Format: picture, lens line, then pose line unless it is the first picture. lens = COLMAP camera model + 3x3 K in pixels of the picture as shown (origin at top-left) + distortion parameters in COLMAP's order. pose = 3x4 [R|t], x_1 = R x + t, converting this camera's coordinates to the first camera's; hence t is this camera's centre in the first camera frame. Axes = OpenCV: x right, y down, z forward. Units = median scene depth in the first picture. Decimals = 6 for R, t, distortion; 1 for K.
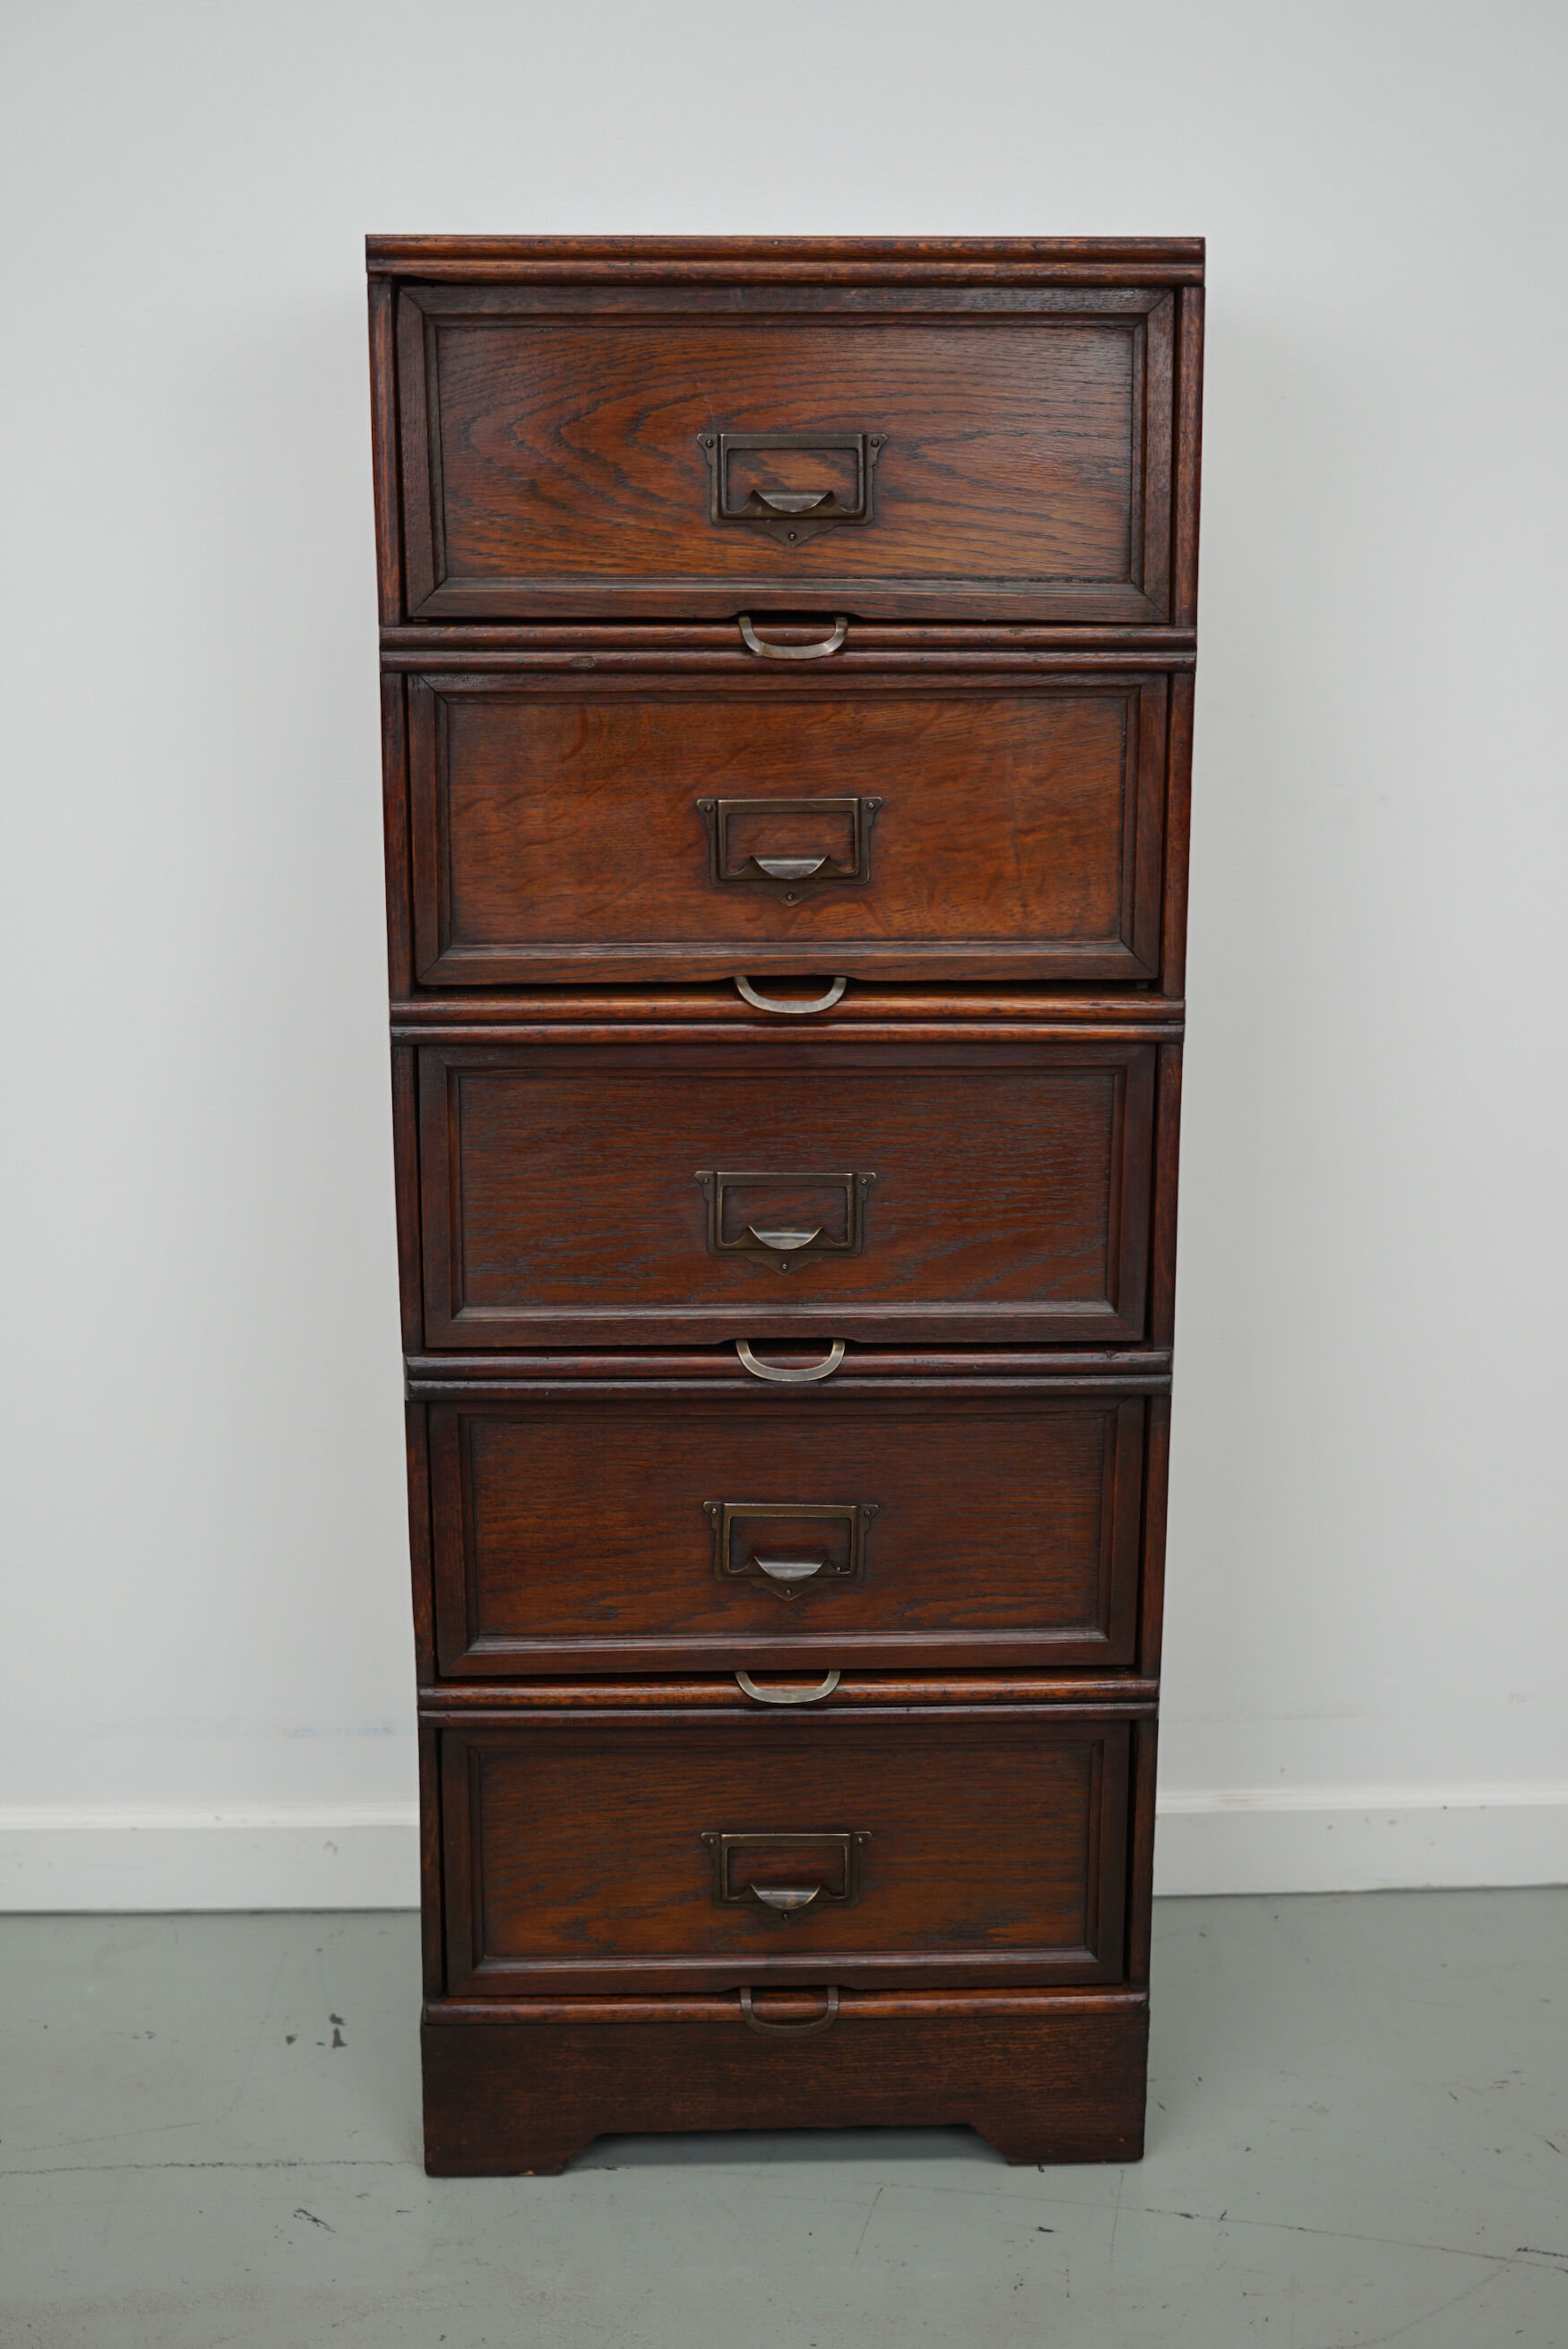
lens RADIAL K [[3025.7, 0, 792.6], [0, 3025.7, 1162.9], [0, 0, 1]] dist [-0.157792, 0.330455]
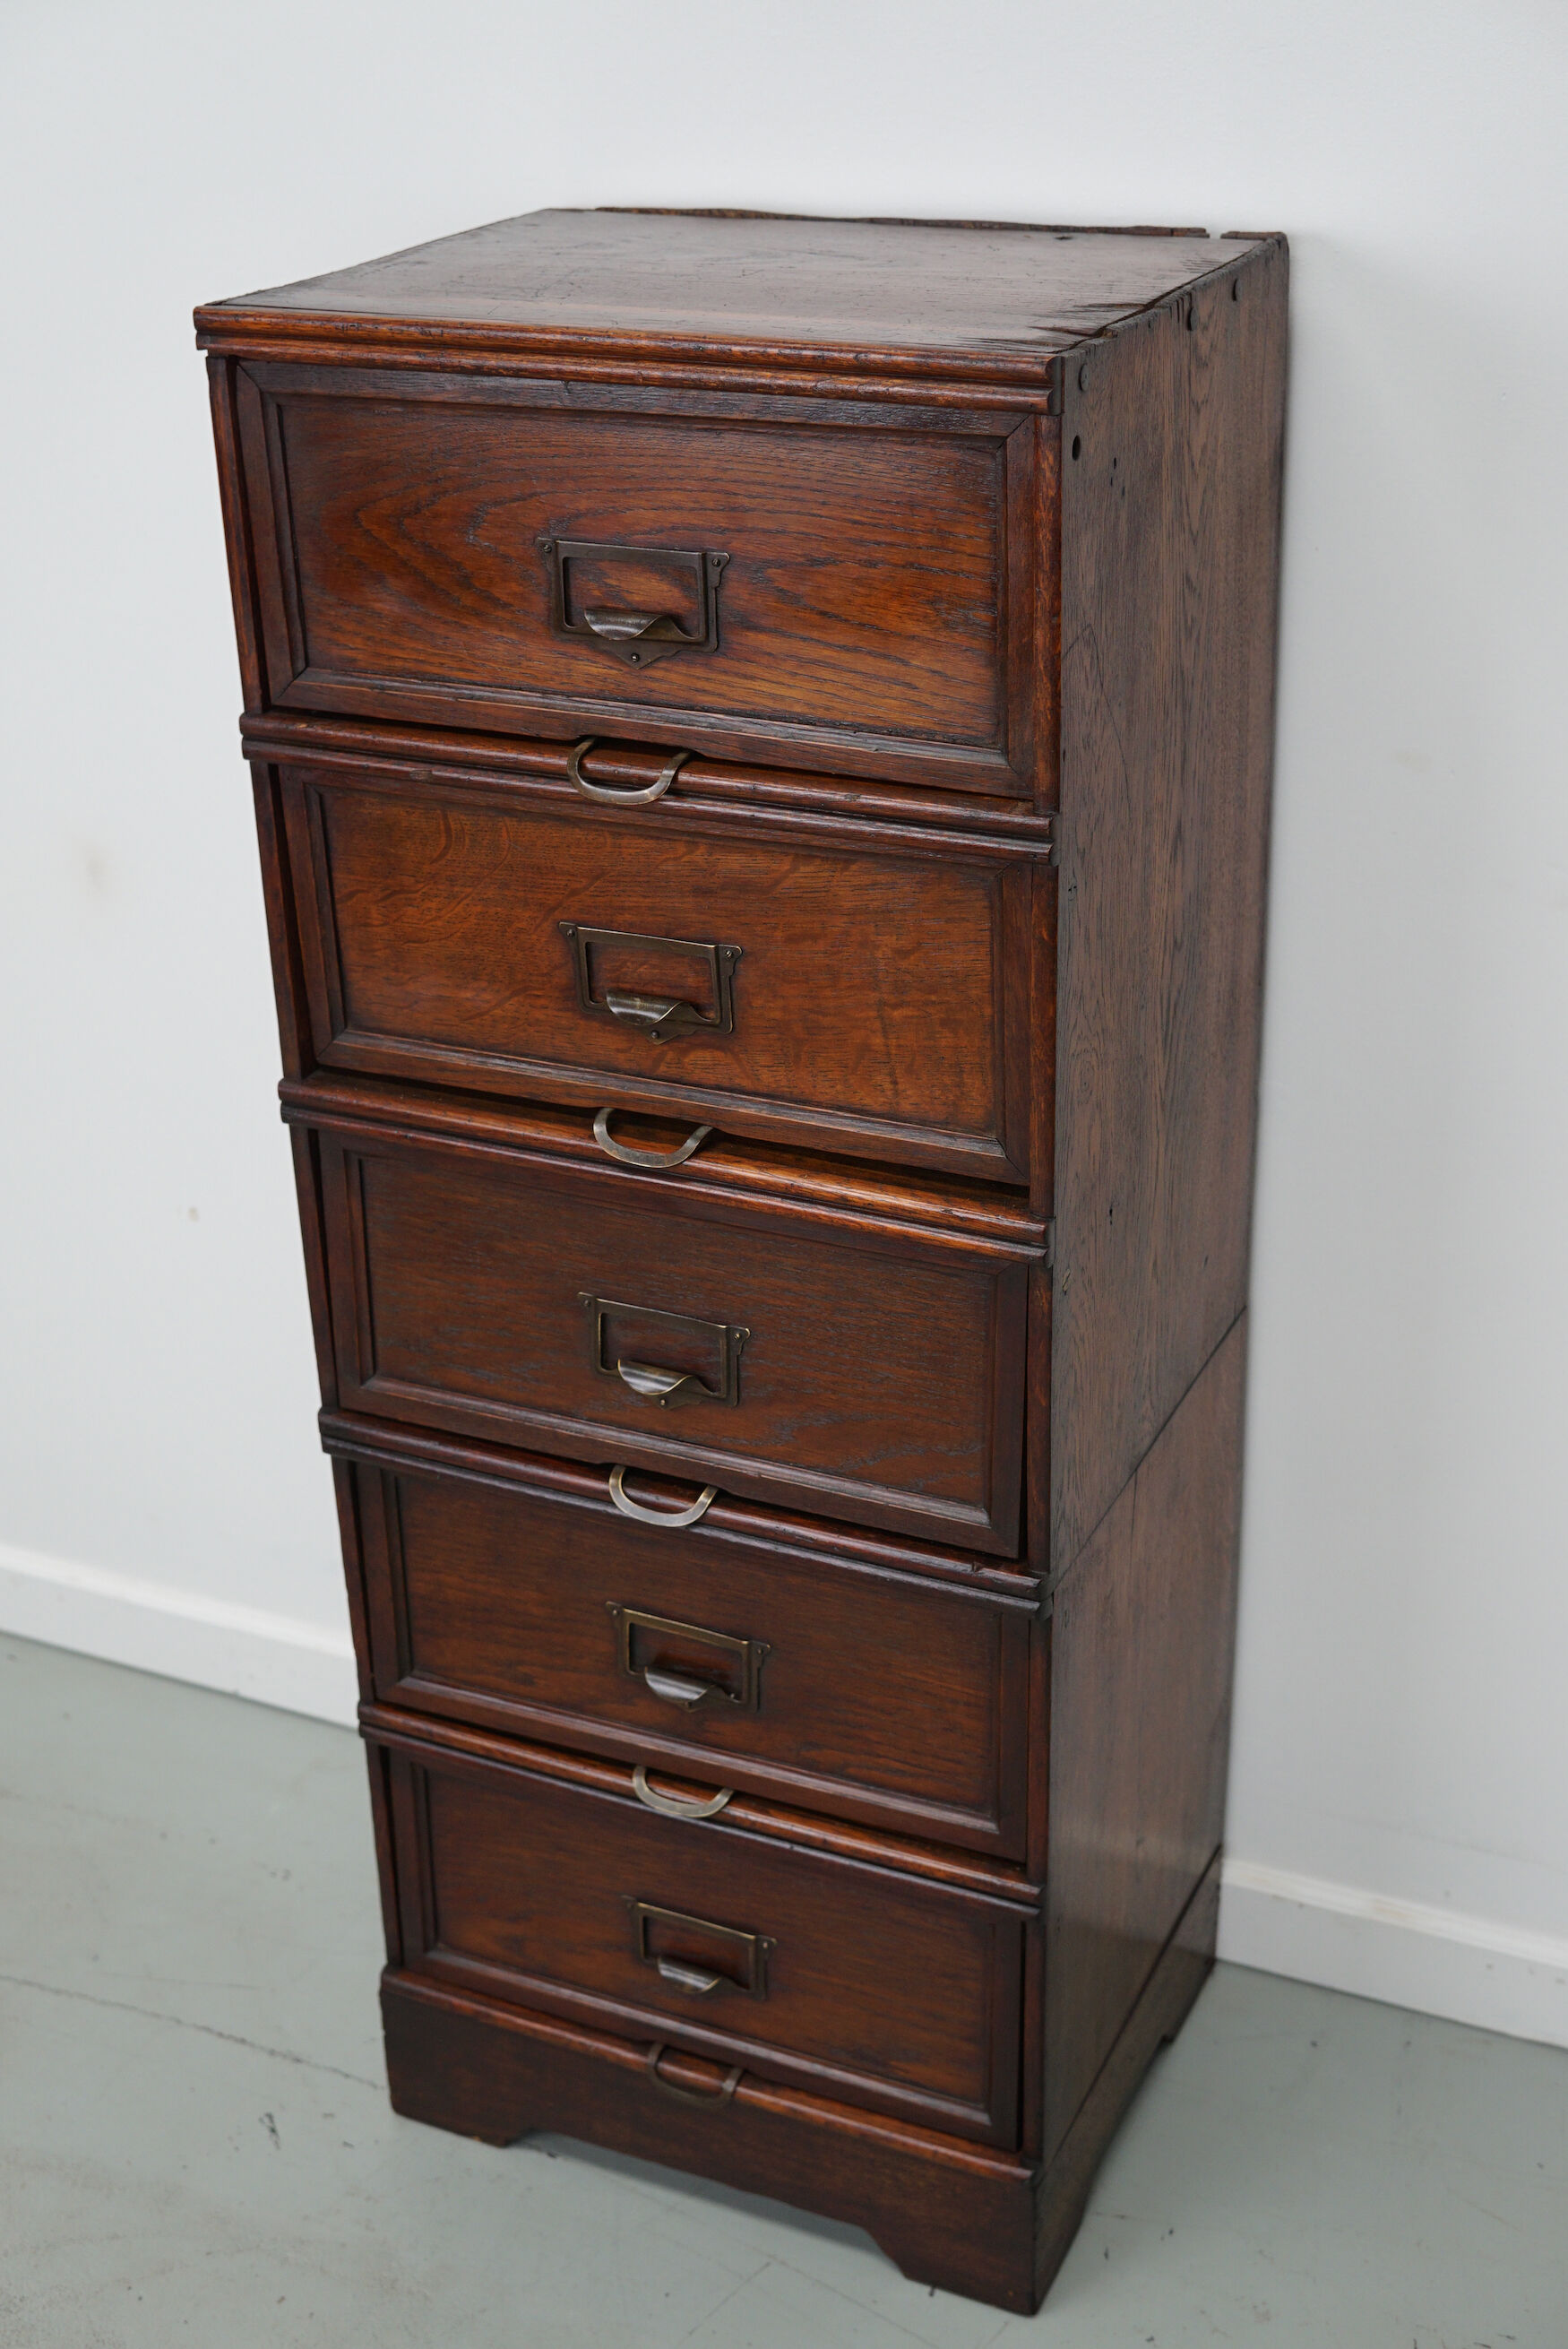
lens RADIAL K [[3047.0, 0, 786.4], [0, 3047.0, 1169.7], [0, 0, 1]] dist [-0.151852, 0.339670]
pose [[0.891365, 0.173509, -0.418764, 0.428015], [-0.076016, 0.967975, 0.239262, -0.272996], [0.446867, -0.181437, 0.876008, 0.208948]]
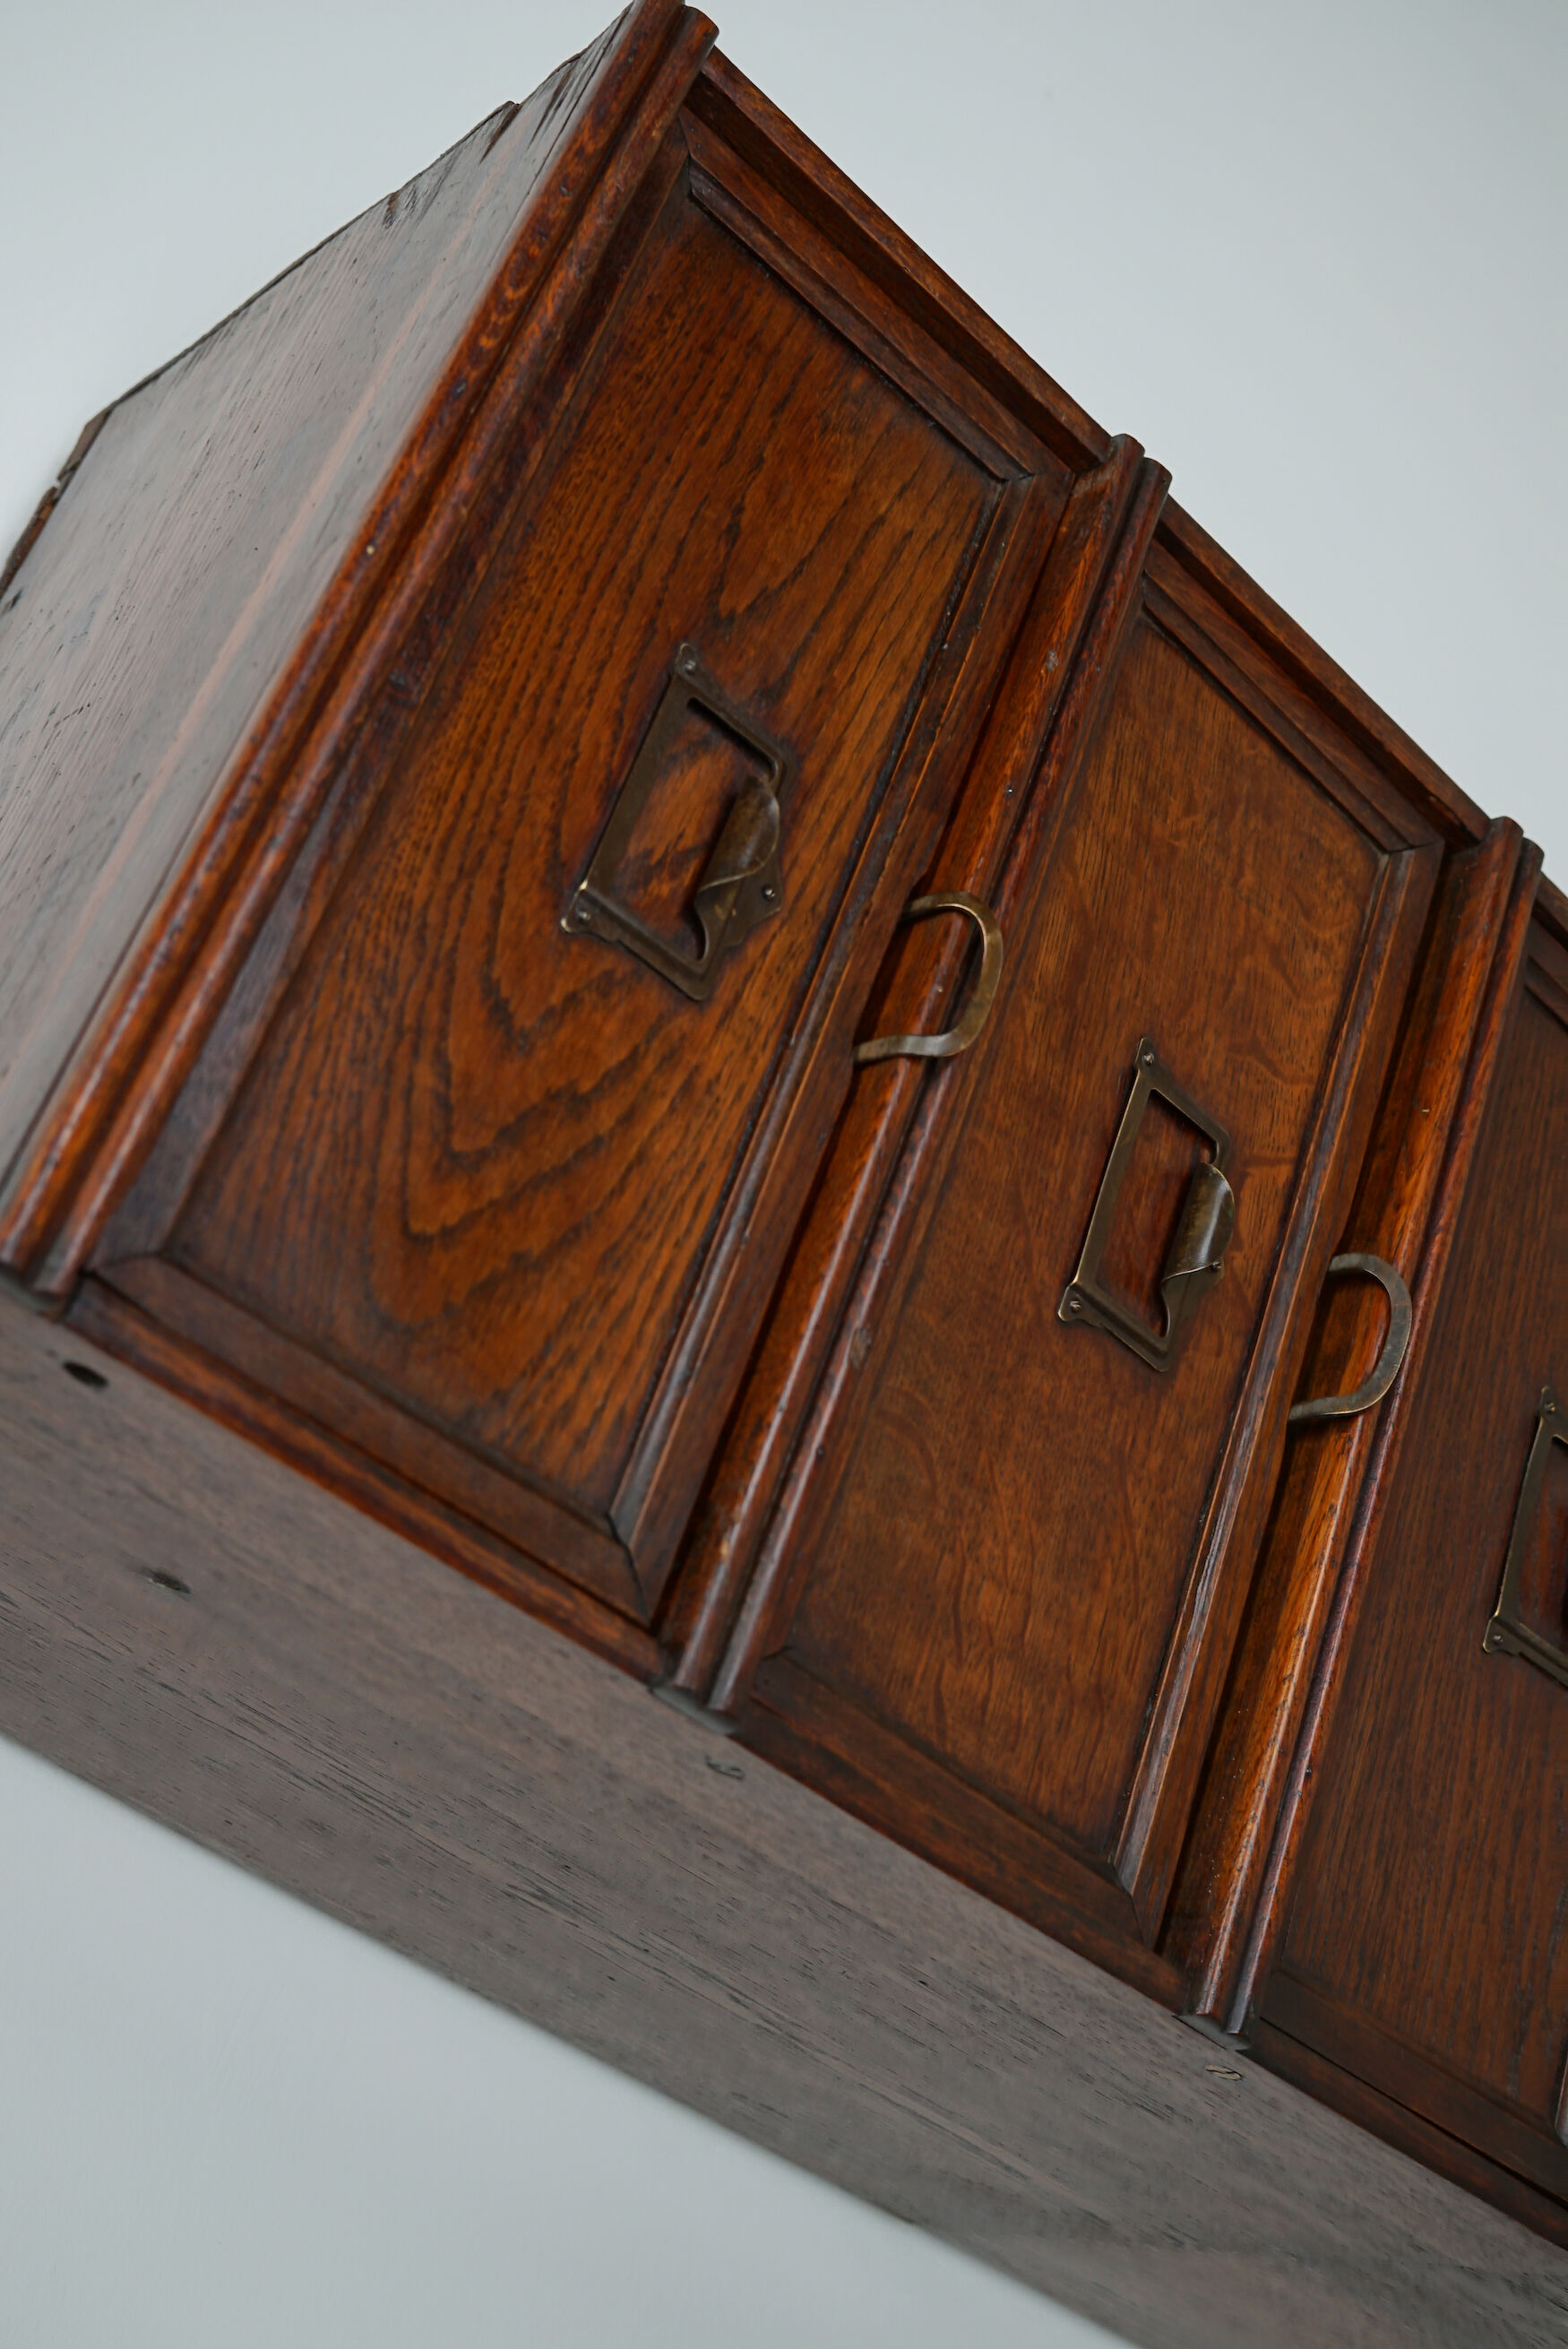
lens RADIAL K [[3047.0, 0, 786.4], [0, 3047.0, 1169.7], [0, 0, 1]] dist [-0.151852, 0.339670]
pose [[0.324866, -0.826953, 0.458923, -0.271070], [0.830675, 0.481477, 0.279569, -0.321380], [-0.452152, 0.290393, 0.843345, 0.561090]]
